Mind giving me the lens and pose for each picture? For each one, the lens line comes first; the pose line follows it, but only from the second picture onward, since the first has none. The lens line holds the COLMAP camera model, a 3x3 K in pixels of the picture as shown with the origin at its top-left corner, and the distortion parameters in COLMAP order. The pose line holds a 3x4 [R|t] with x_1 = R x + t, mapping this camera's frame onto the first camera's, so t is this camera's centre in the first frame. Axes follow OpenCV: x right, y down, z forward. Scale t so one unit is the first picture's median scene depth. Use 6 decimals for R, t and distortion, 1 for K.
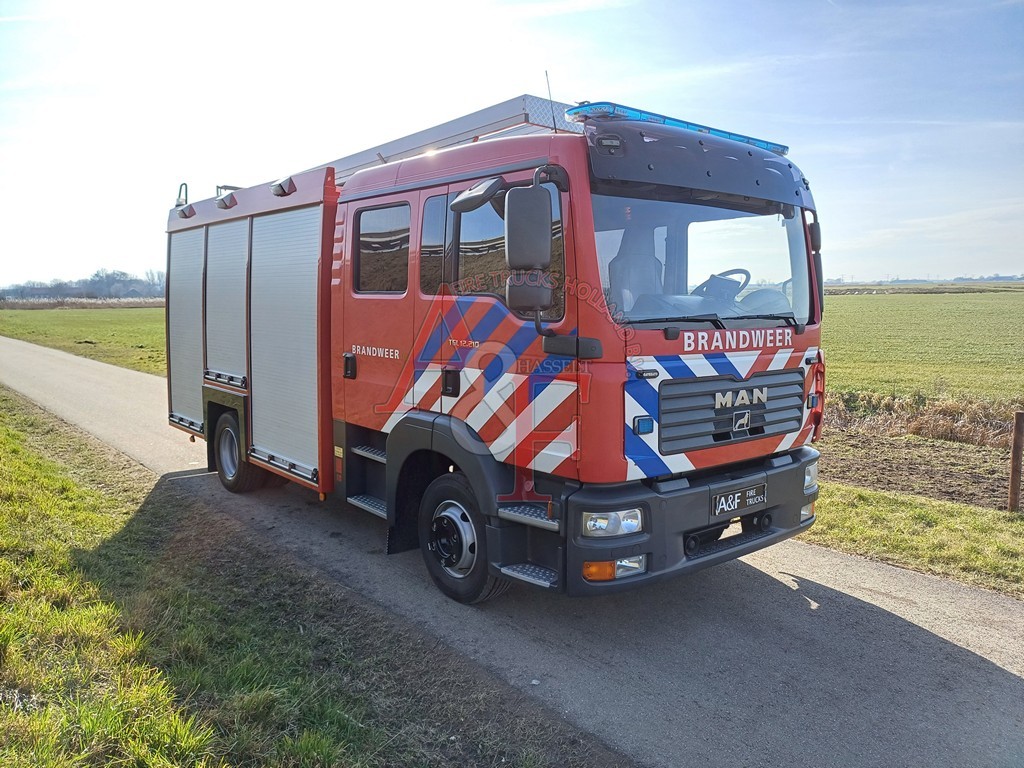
lens RADIAL K [[756.0, 0, 512.0], [0, 756.0, 384.0], [0, 0, 1]] dist [0.057055, -0.048932]
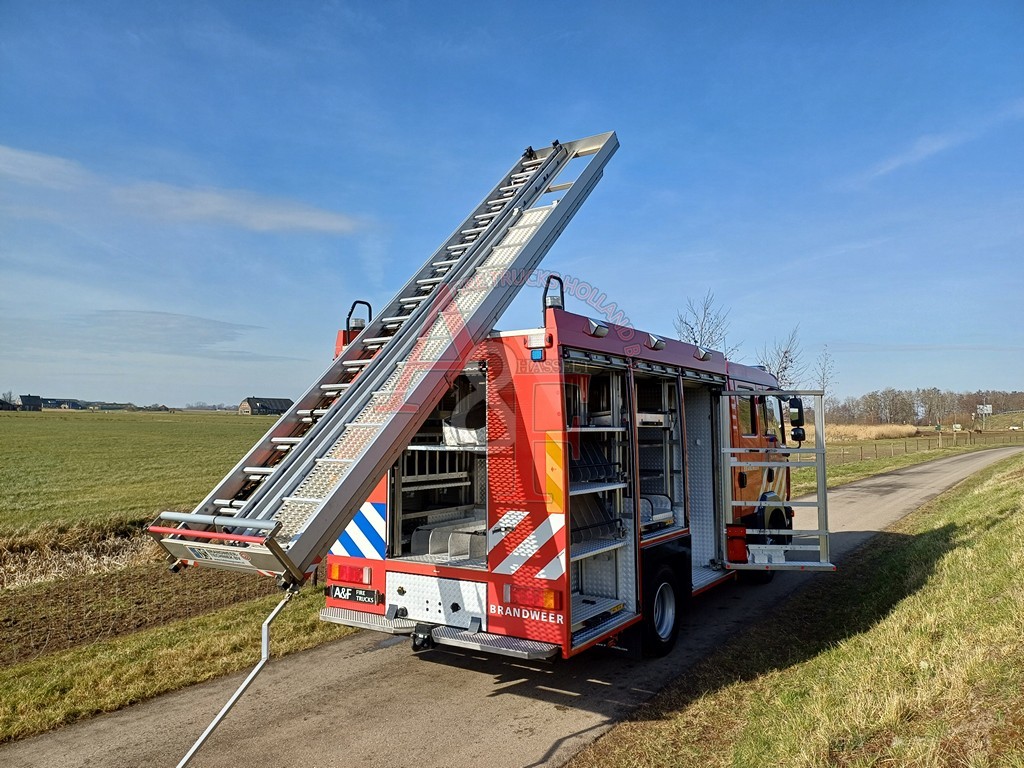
lens RADIAL K [[756.0, 0, 512.0], [0, 756.0, 384.0], [0, 0, 1]] dist [0.057055, -0.048932]
pose [[-0.290970, 0.047008, 0.955577, -1.975015], [0.096935, 0.995101, -0.019436, -0.295616], [-0.951809, 0.086973, -0.294102, 2.337851]]
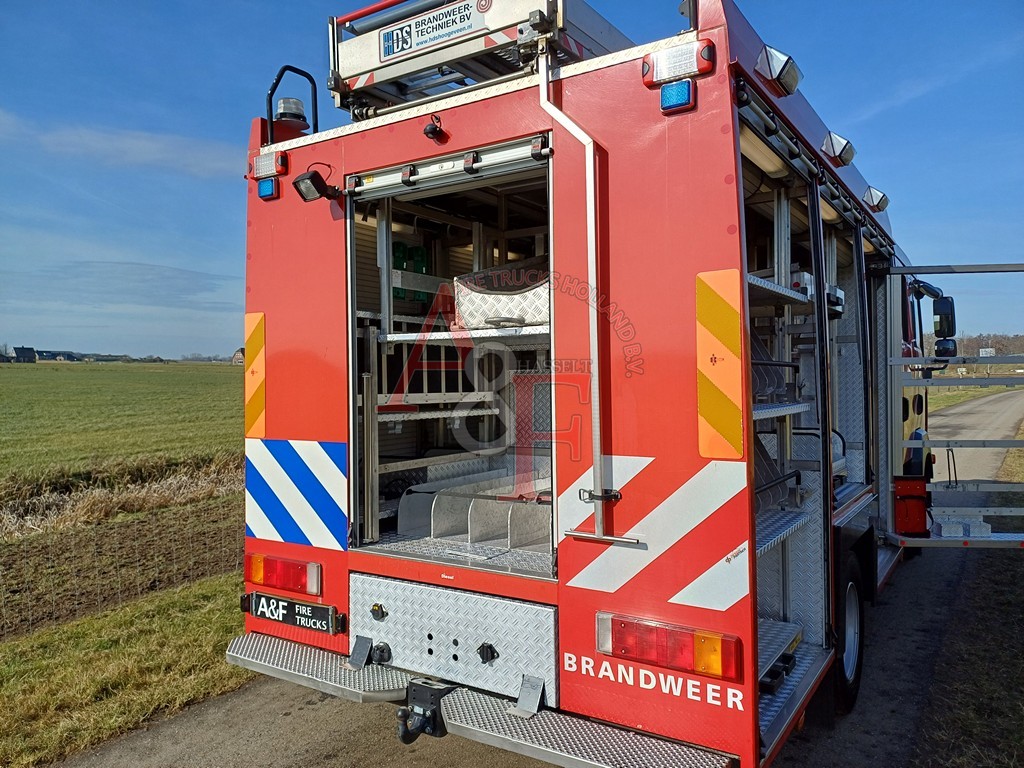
lens RADIAL K [[758.7, 0, 495.2], [0, 758.7, 383.8], [0, 0, 1]] dist [0.060937, -0.051959]
pose [[-0.276250, -0.014363, 0.960978, -1.306722], [0.106057, 0.993326, 0.045334, -0.201687], [-0.955216, 0.114442, -0.272883, 2.225018]]
